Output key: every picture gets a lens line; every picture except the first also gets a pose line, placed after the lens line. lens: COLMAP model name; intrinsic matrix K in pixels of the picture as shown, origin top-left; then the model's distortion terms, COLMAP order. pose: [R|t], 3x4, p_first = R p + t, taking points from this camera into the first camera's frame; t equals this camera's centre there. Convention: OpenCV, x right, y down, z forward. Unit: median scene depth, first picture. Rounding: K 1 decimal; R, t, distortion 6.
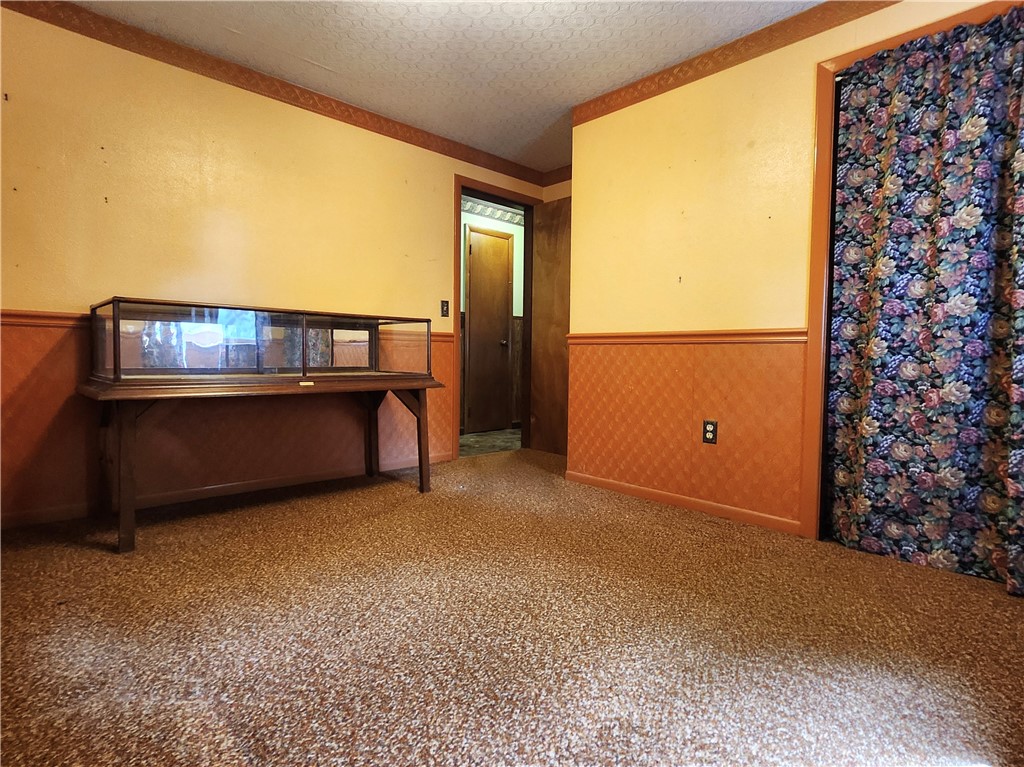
lens RADIAL K [[527.2, 0, 512.0], [0, 527.2, 383.5], [0, 0, 1]] dist [0.003908, 0.001108]
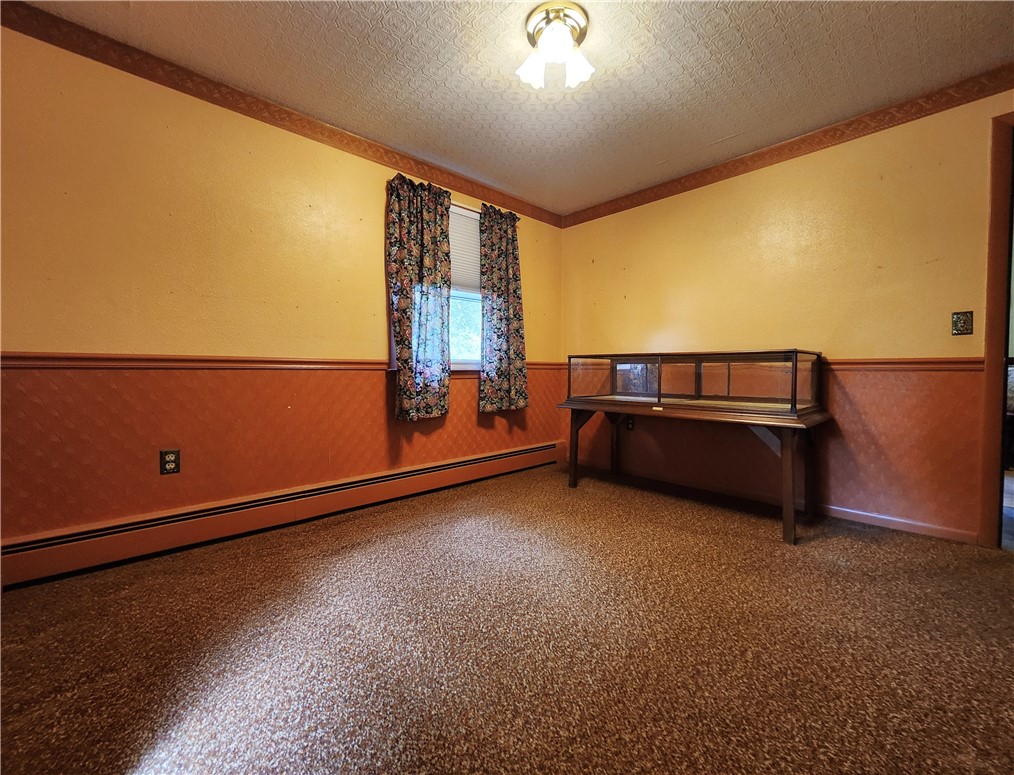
lens RADIAL K [[417.5, 0, 524.0], [0, 417.5, 389.3], [0, 0, 1]] dist [0.001976, 0.000155]
pose [[0.030875, 0.034021, -0.998944, 0.724430], [-0.056998, 0.997854, 0.032222, -0.070358], [0.997897, 0.055943, 0.032748, 0.723983]]
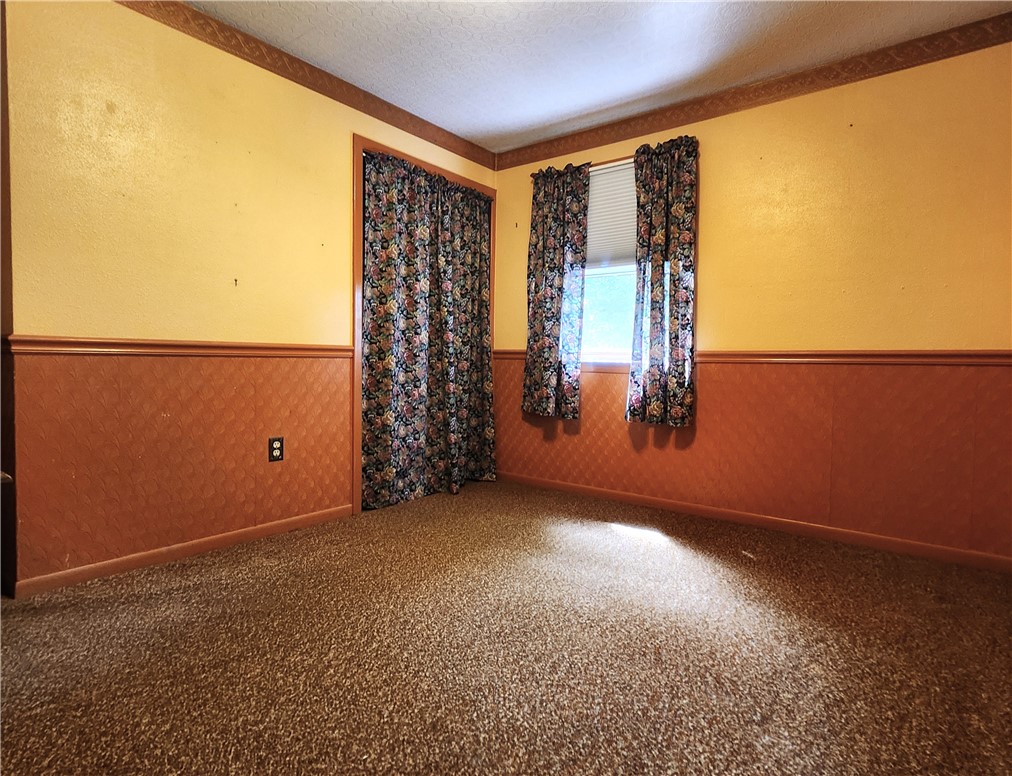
lens RADIAL K [[567.8, 0, 506.0], [0, 567.8, 388.0], [0, 0, 1]] dist [0.005264, 0.000216]
pose [[-0.151692, -0.068467, 0.986054, -0.854342], [0.035522, 0.996576, 0.074662, -0.099416], [-0.987789, 0.046352, -0.148741, 0.898604]]
